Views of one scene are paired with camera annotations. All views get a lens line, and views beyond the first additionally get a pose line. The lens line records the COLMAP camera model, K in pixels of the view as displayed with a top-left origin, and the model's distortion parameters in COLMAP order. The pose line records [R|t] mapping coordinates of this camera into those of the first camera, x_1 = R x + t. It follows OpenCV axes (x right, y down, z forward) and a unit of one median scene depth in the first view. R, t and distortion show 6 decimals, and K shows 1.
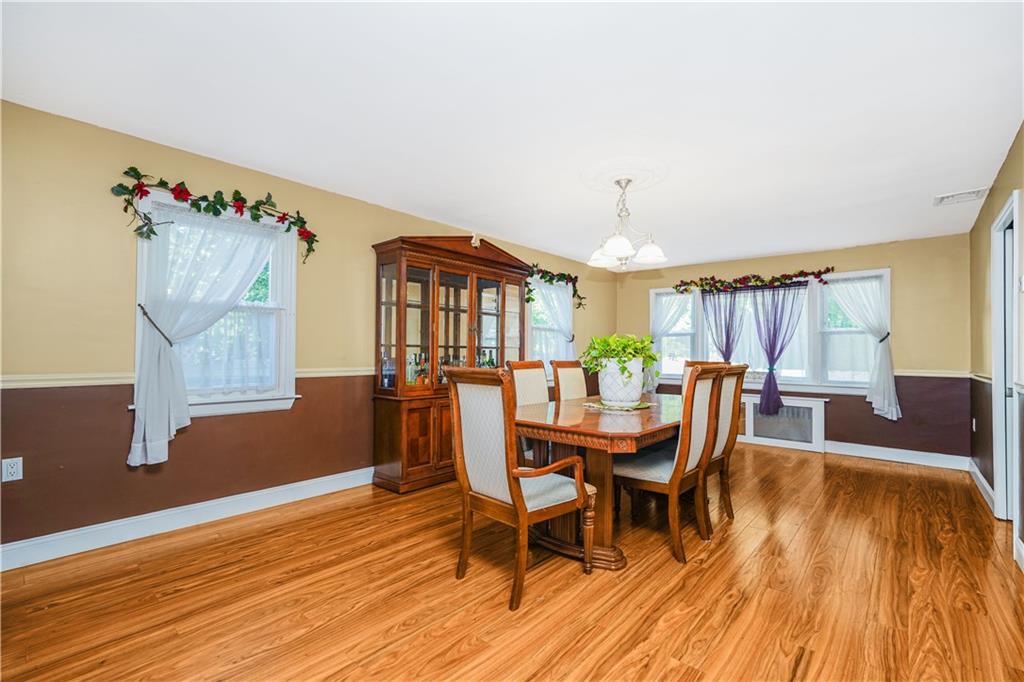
lens RADIAL K [[453.1, 0, 513.7], [0, 453.1, 341.0], [0, 0, 1]] dist [-0.005963, 0.003888]
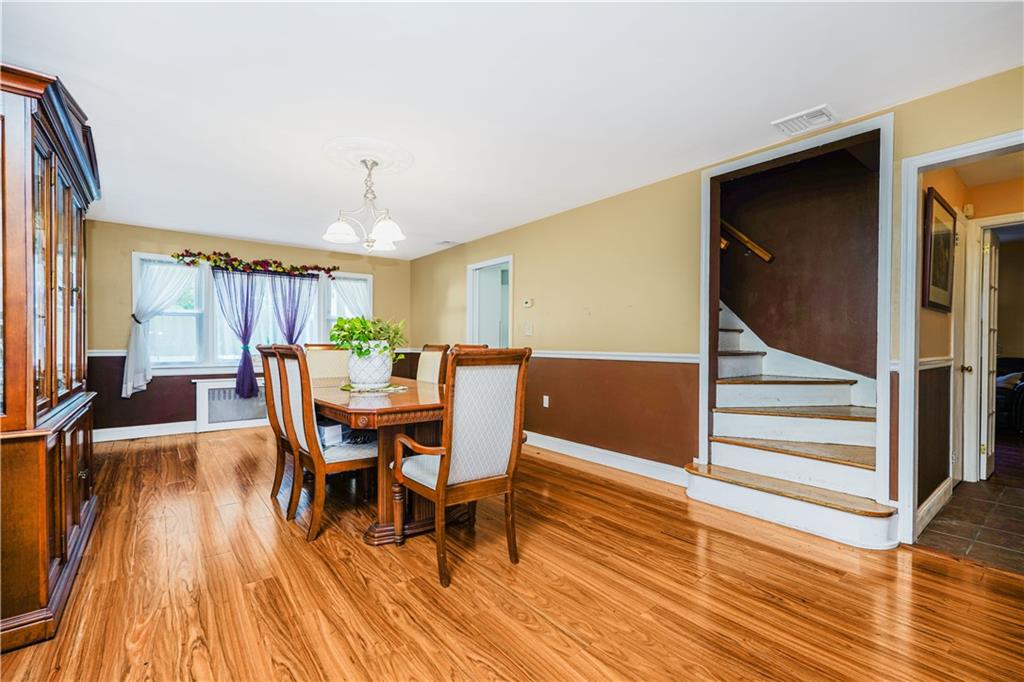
lens RADIAL K [[453.1, 0, 512.5], [0, 453.1, 340.9], [0, 0, 1]] dist [-0.005963, 0.003888]
pose [[0.178236, -0.007055, 0.983962, -0.391522], [-0.025493, 0.999606, 0.011785, 0.010644], [-0.983657, -0.027185, 0.177986, 0.291257]]
